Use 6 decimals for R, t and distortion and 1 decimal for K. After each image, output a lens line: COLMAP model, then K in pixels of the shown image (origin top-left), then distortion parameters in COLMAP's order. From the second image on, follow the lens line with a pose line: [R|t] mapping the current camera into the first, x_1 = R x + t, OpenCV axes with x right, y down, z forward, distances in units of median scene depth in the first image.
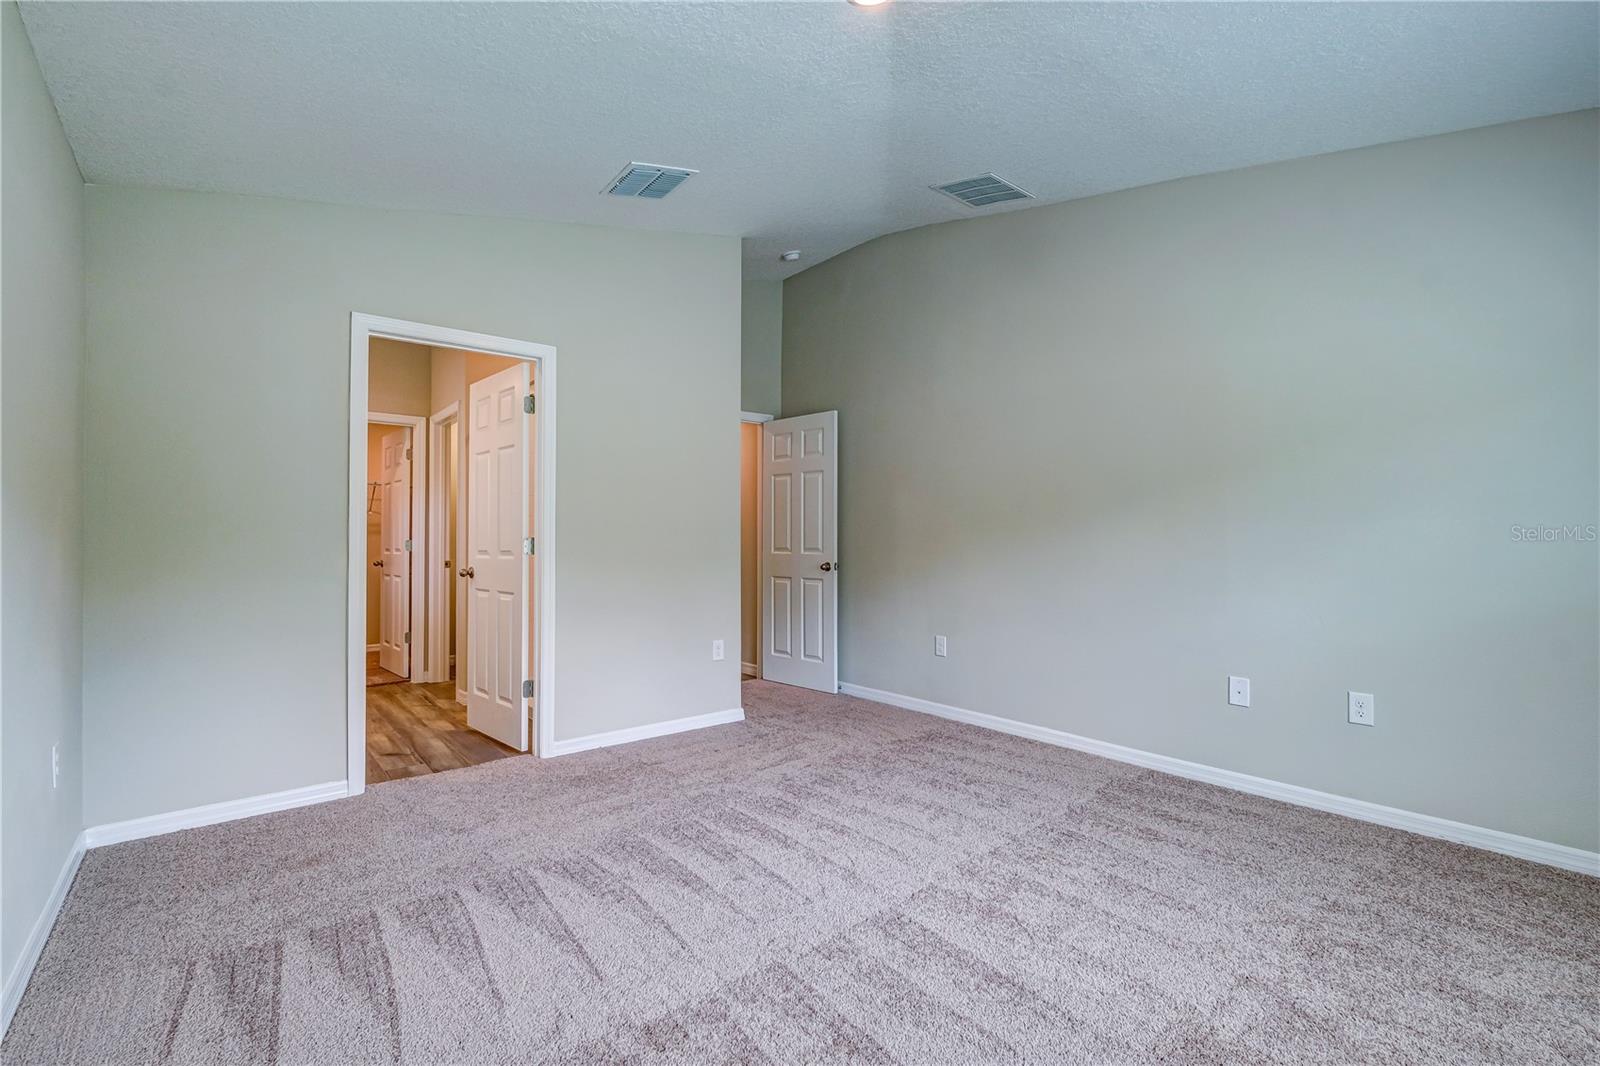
lens RADIAL K [[705.0, 0, 801.8], [0, 705.0, 534.4], [0, 0, 1]] dist [-0.005652, 0.000046]
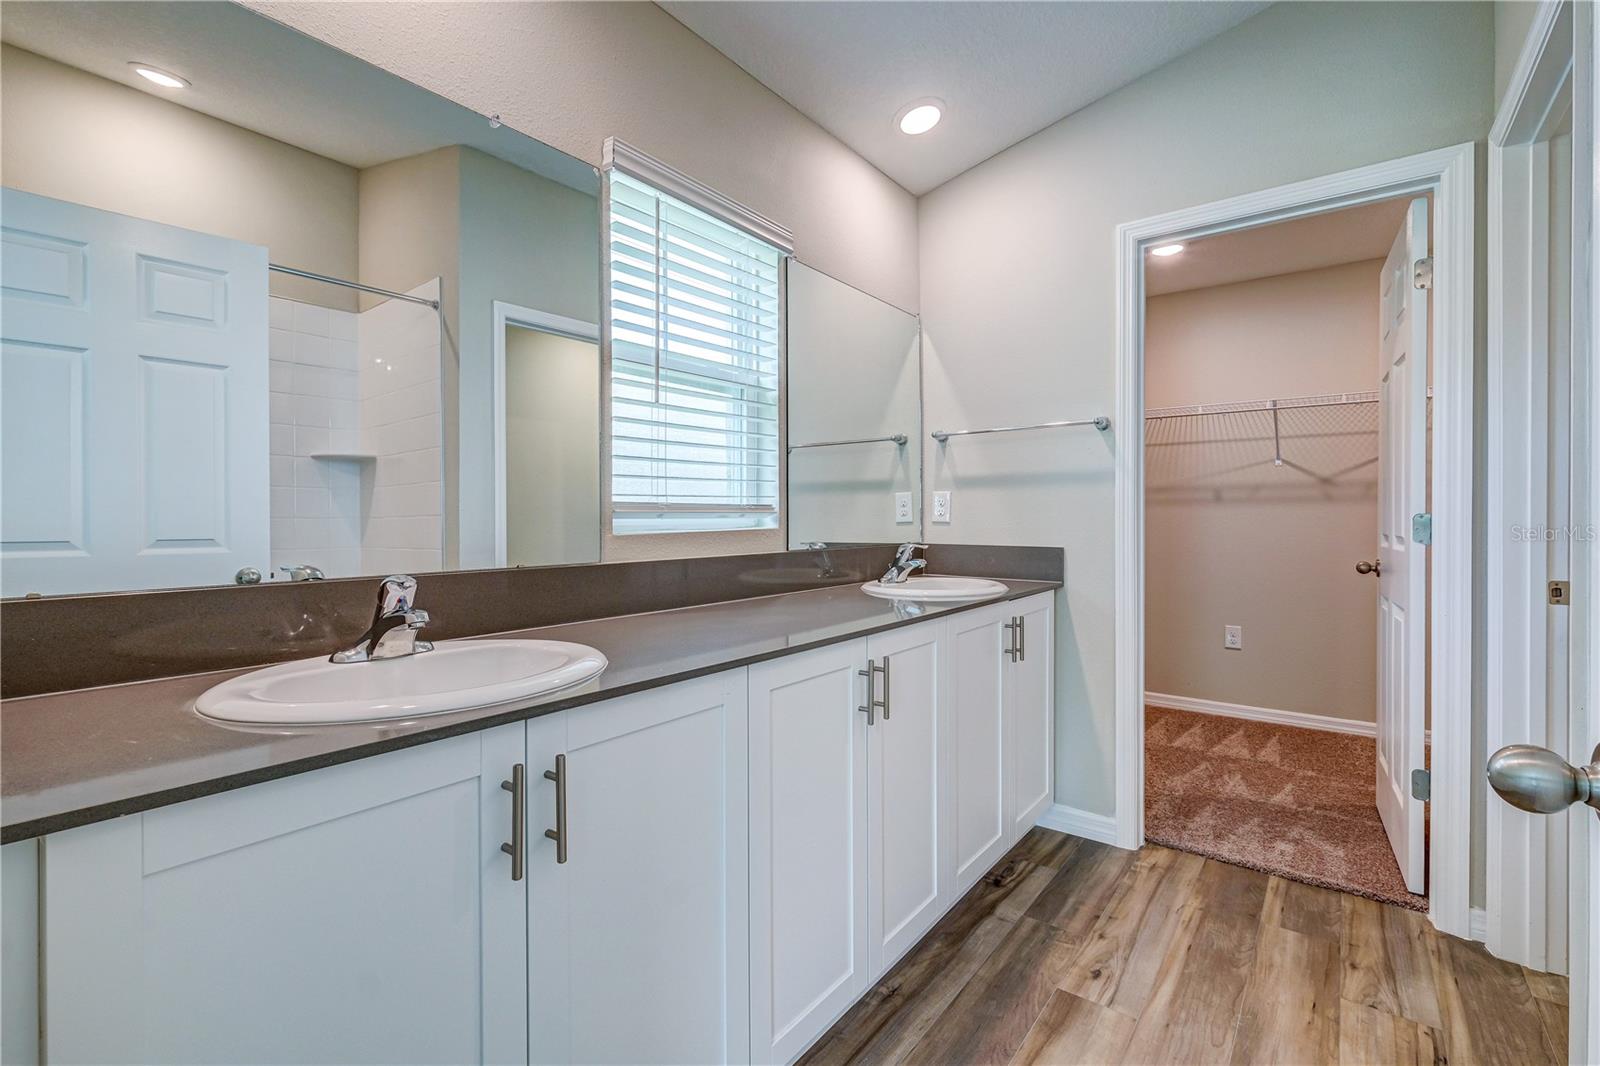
lens RADIAL K [[705.0, 0, 802.4], [0, 705.0, 522.2], [0, 0, 1]] dist [-0.005652, 0.000046]
pose [[0.227890, 0.005130, -0.973673, -0.284019], [0.009352, 0.999928, 0.007457, 0.007109], [0.973642, -0.010805, 0.227826, 0.614090]]
